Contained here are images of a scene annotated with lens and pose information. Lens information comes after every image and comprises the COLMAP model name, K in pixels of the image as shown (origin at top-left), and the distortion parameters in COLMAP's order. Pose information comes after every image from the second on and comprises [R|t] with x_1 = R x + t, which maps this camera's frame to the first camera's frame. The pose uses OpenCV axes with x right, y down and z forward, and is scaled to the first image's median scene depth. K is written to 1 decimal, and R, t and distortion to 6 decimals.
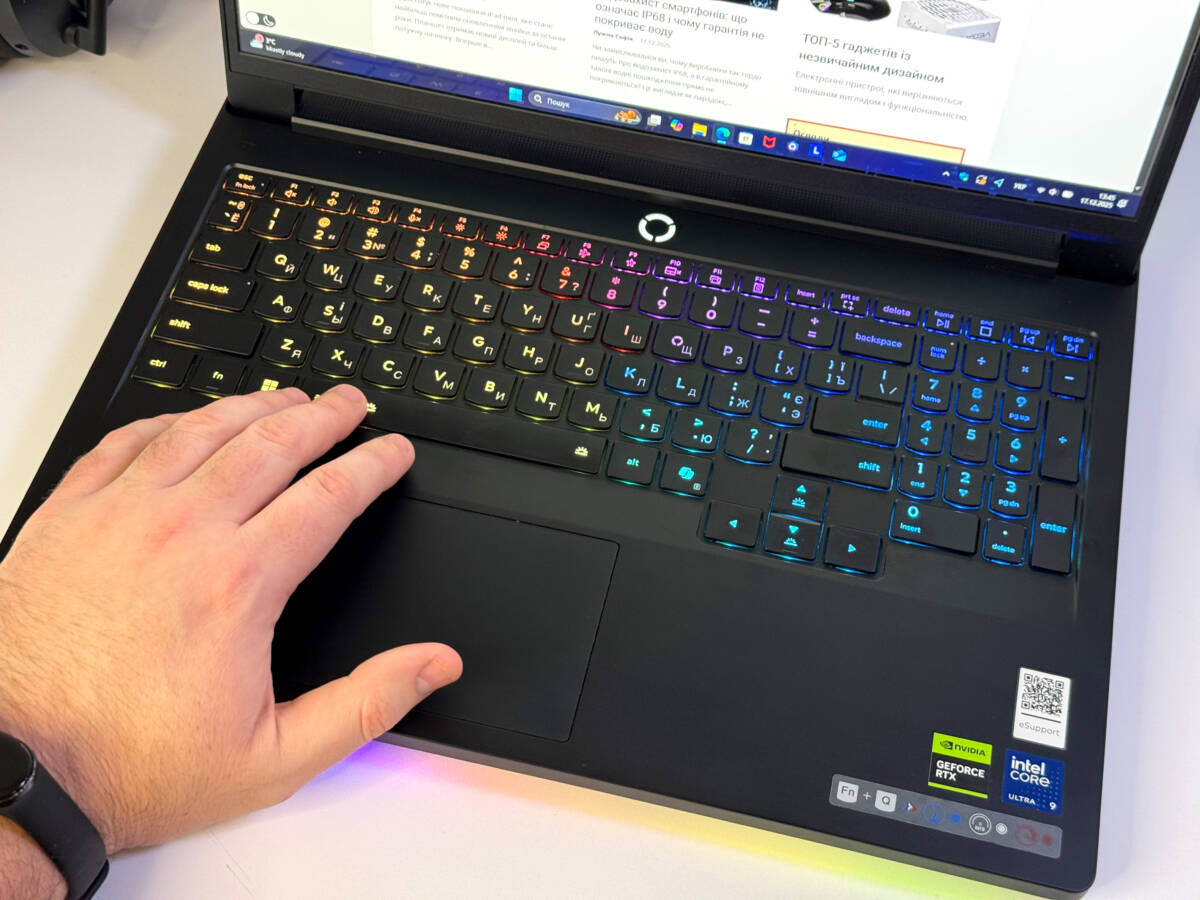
lens RADIAL K [[1637.3, 0, 600.0], [0, 1637.3, 450.0], [0, 0, 1]] dist [0.099687, -0.051091]
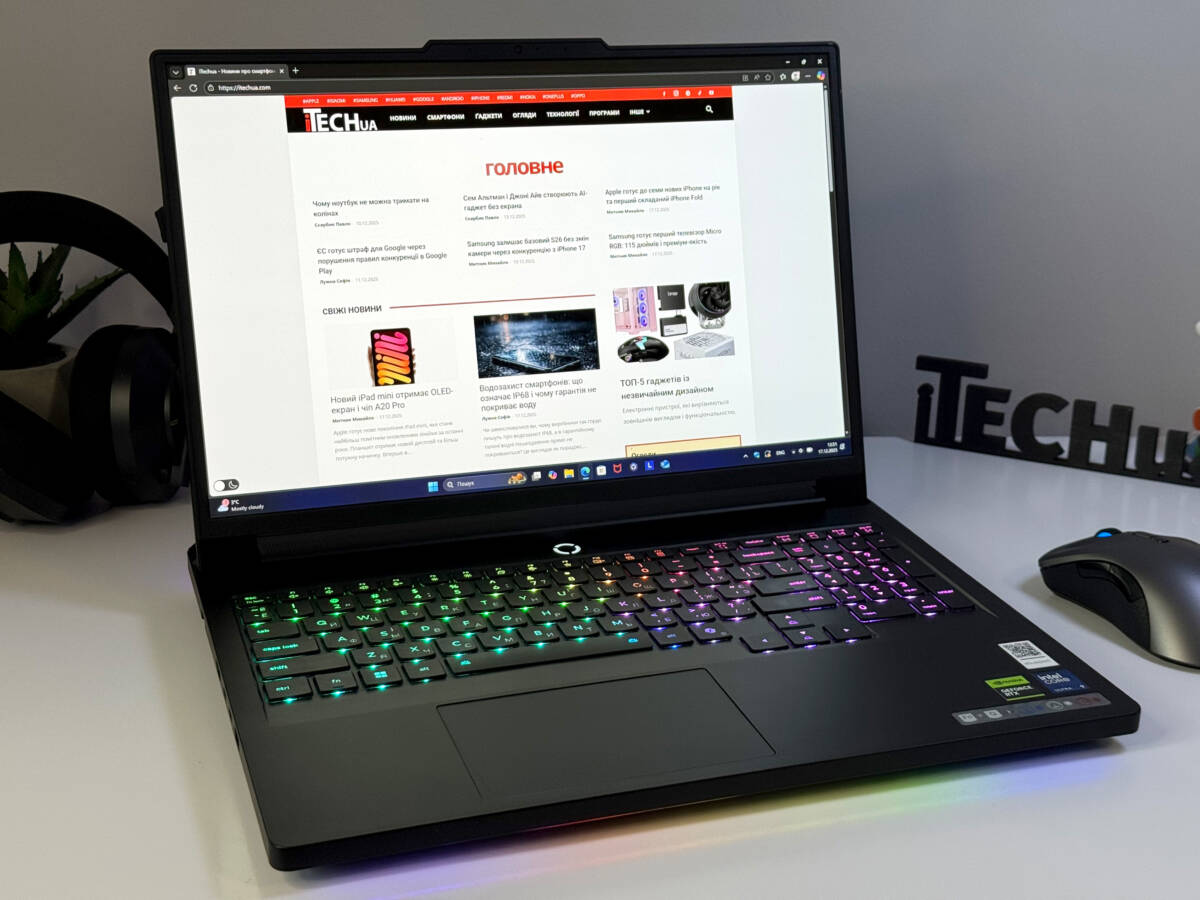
lens RADIAL K [[1694.4, 0, 600.0], [0, 1694.4, 450.0], [0, 0, 1]] dist [0.109444, -0.065433]
pose [[0.845797, -0.196377, 0.496047, -0.648801], [0.451899, 0.757920, -0.470473, 0.491028], [-0.283574, 0.622088, 0.729789, -0.041775]]
